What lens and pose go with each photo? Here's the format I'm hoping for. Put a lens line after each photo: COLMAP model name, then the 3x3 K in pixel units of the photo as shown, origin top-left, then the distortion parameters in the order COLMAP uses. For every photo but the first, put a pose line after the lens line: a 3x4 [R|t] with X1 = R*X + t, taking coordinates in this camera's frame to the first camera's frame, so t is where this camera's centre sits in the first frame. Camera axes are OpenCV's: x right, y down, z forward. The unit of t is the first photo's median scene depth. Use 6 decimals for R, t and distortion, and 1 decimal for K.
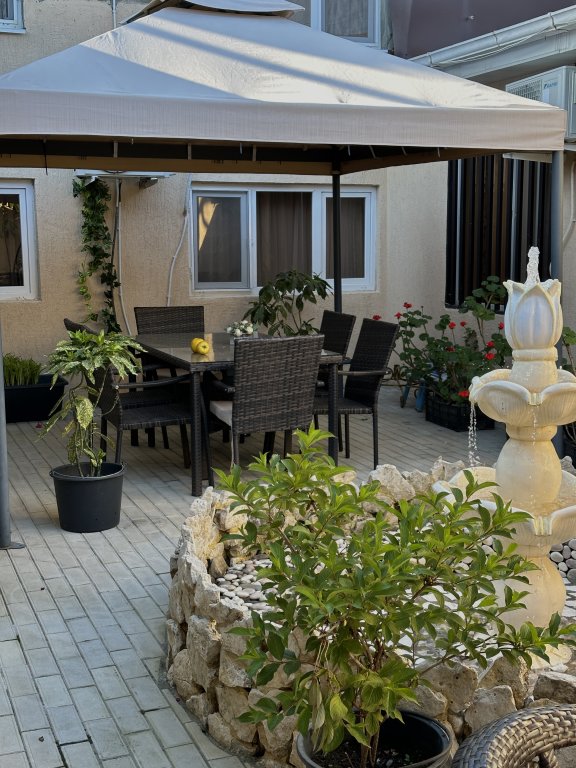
lens RADIAL K [[1091.9, 0, 288.0], [0, 1091.9, 384.0], [0, 0, 1]] dist [0.187488, -0.040245]
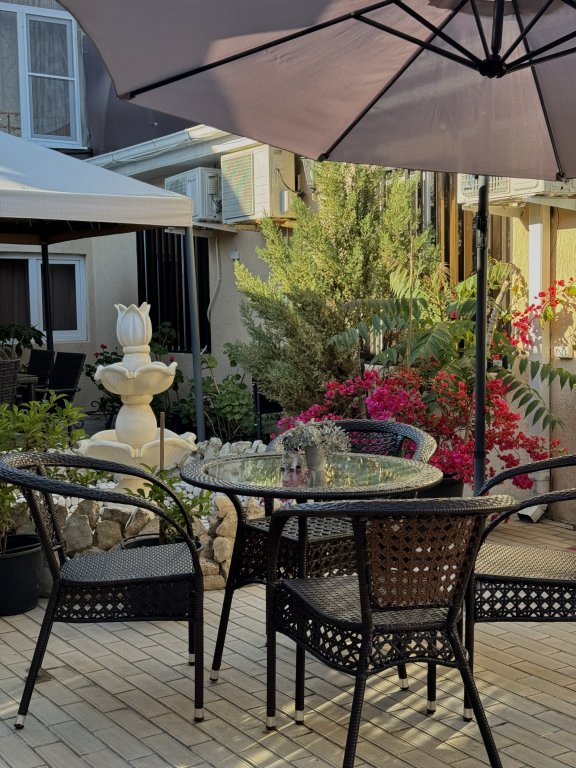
lens RADIAL K [[1082.2, 0, 288.0], [0, 1082.2, 384.0], [0, 0, 1]] dist [0.116763, 0.028469]
pose [[0.976175, -0.030242, 0.214865, 0.042823], [0.044948, 0.996944, -0.063889, 0.055231], [-0.212276, 0.072025, 0.974552, -0.235678]]
